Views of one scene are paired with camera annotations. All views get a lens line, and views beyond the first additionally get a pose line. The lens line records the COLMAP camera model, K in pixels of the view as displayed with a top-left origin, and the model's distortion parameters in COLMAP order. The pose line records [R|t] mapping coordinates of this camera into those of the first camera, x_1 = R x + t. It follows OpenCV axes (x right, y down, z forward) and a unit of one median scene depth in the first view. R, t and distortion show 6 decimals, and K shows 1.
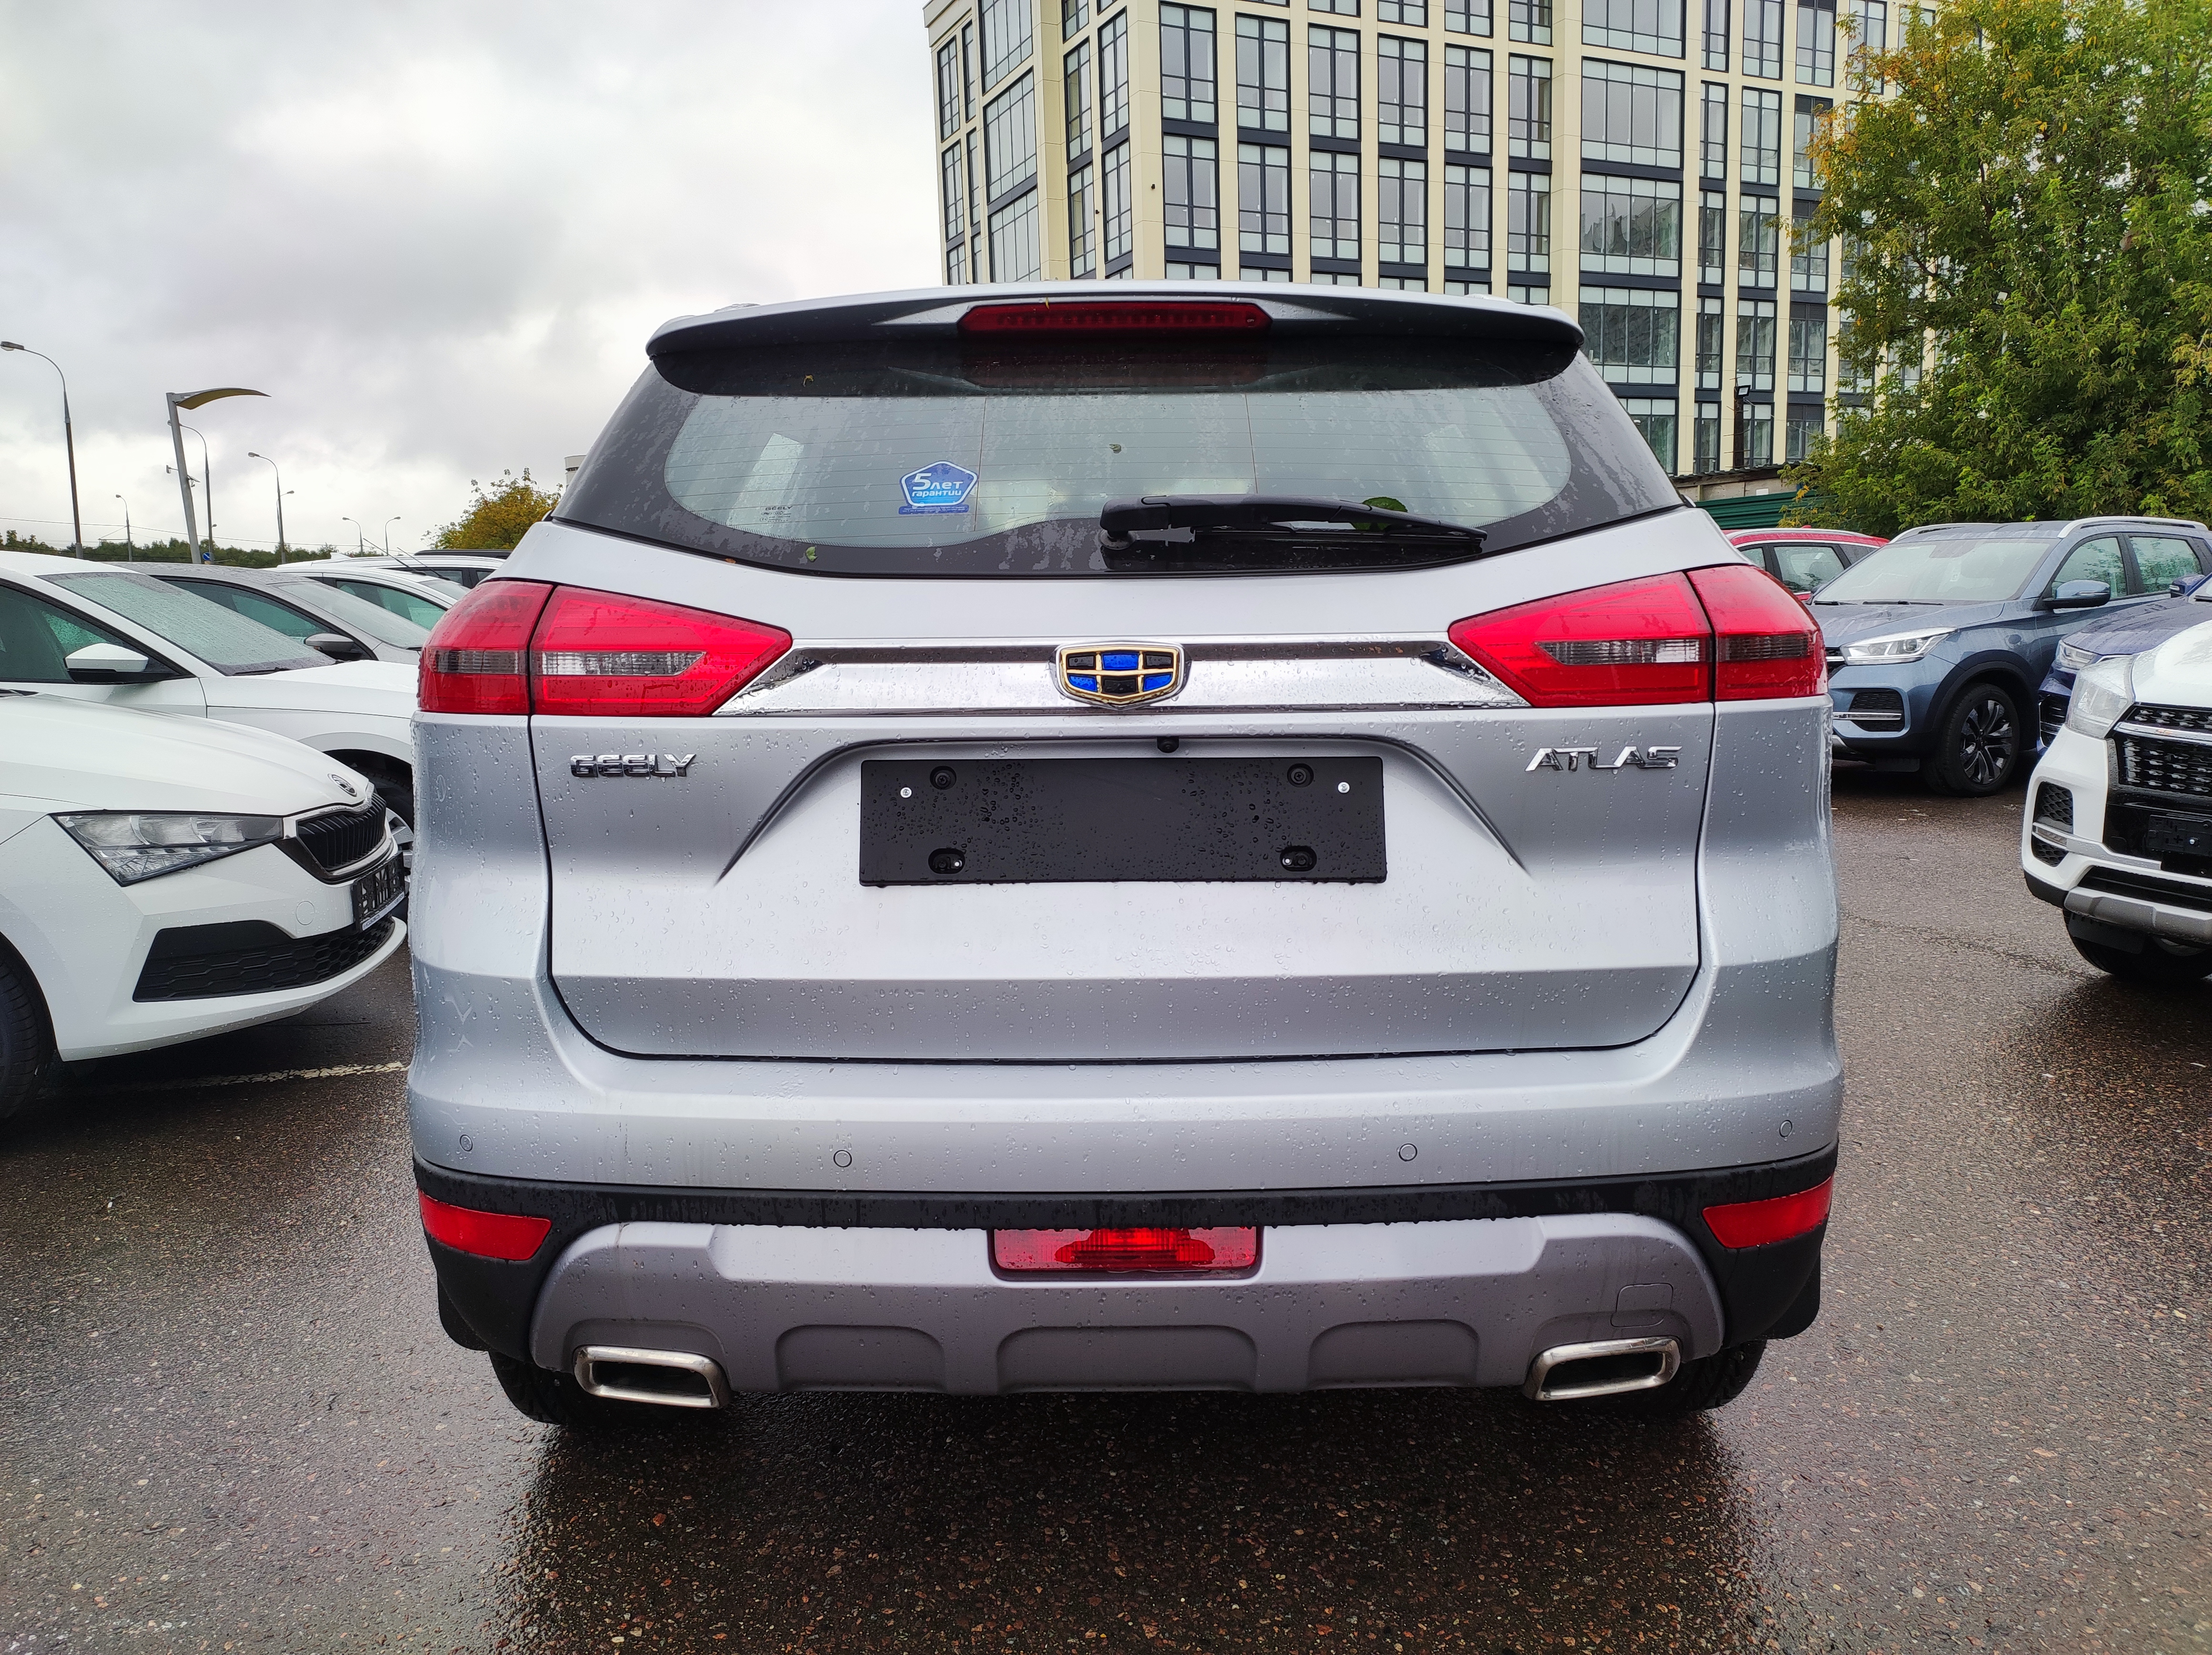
lens RADIAL K [[1744.7, 0, 1106.7], [0, 1744.7, 833.6], [0, 0, 1]] dist [0.024756, 0.000811]
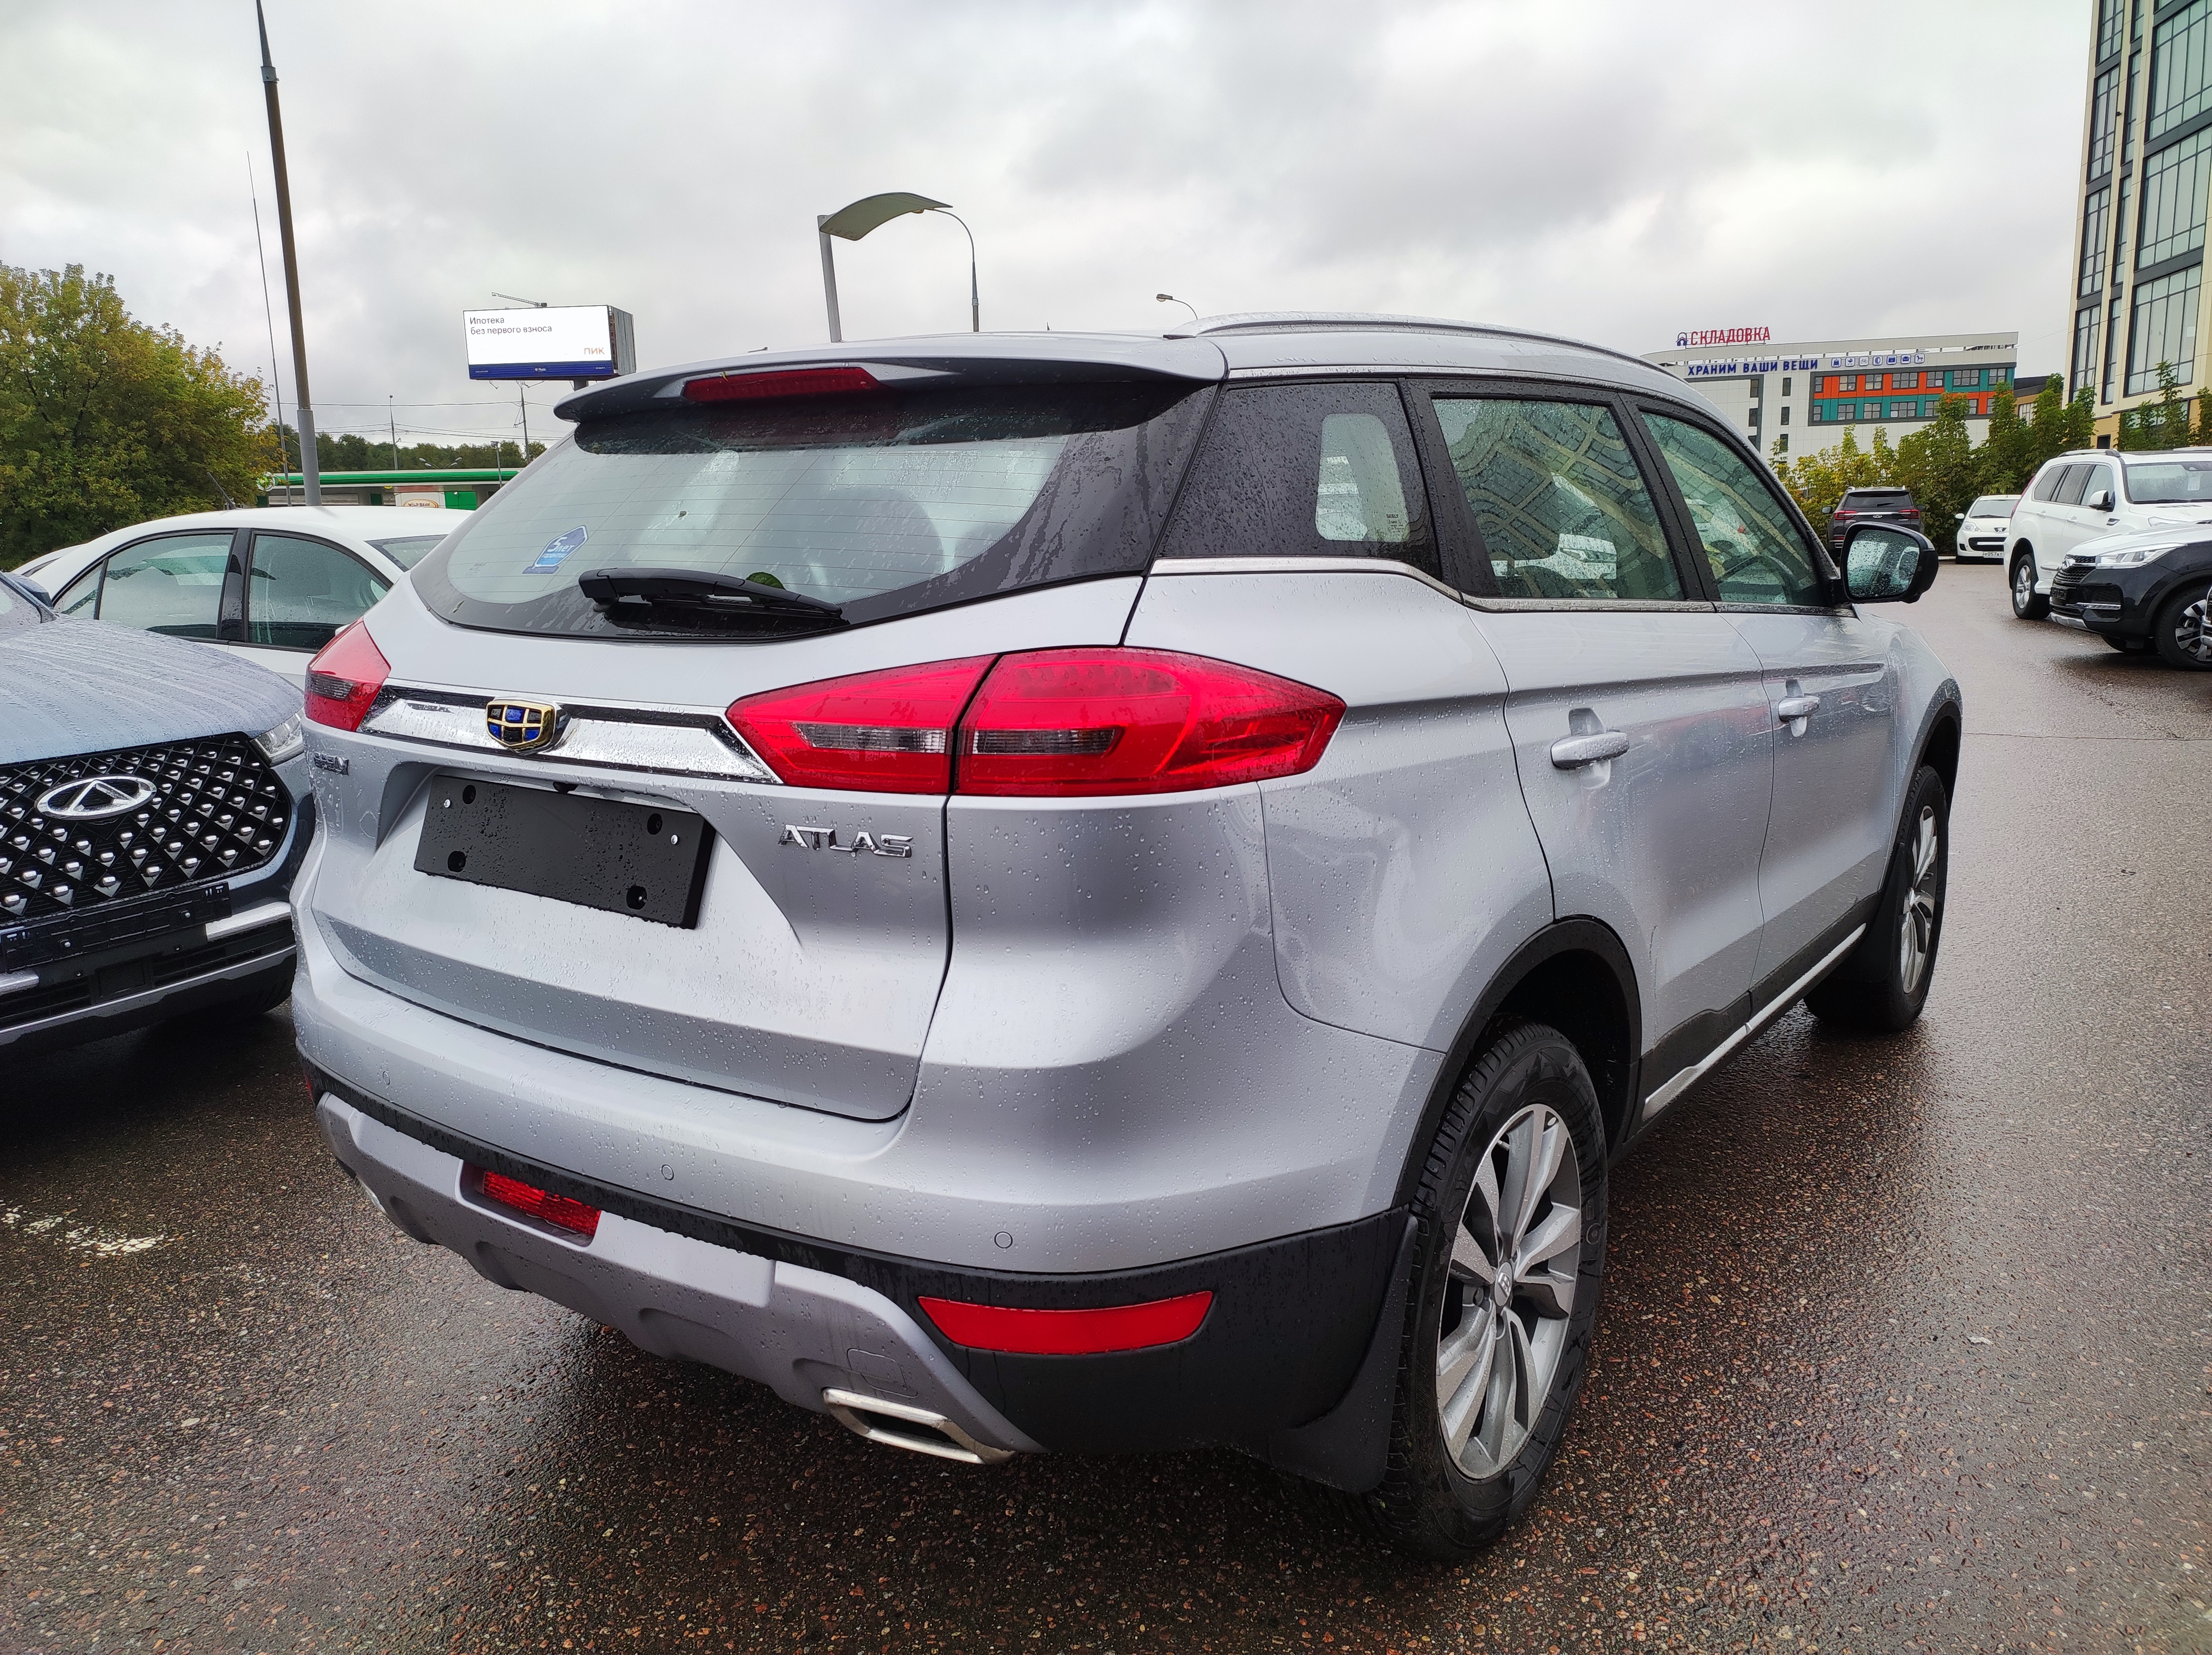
lens RADIAL K [[1744.7, 0, 1104.4], [0, 1744.7, 819.8], [0, 0, 1]] dist [0.024756, 0.000811]
pose [[0.795171, 0.108376, -0.596621, 1.023037], [-0.073870, 0.993884, 0.082086, -0.151644], [0.601869, -0.021200, 0.798314, 0.278709]]
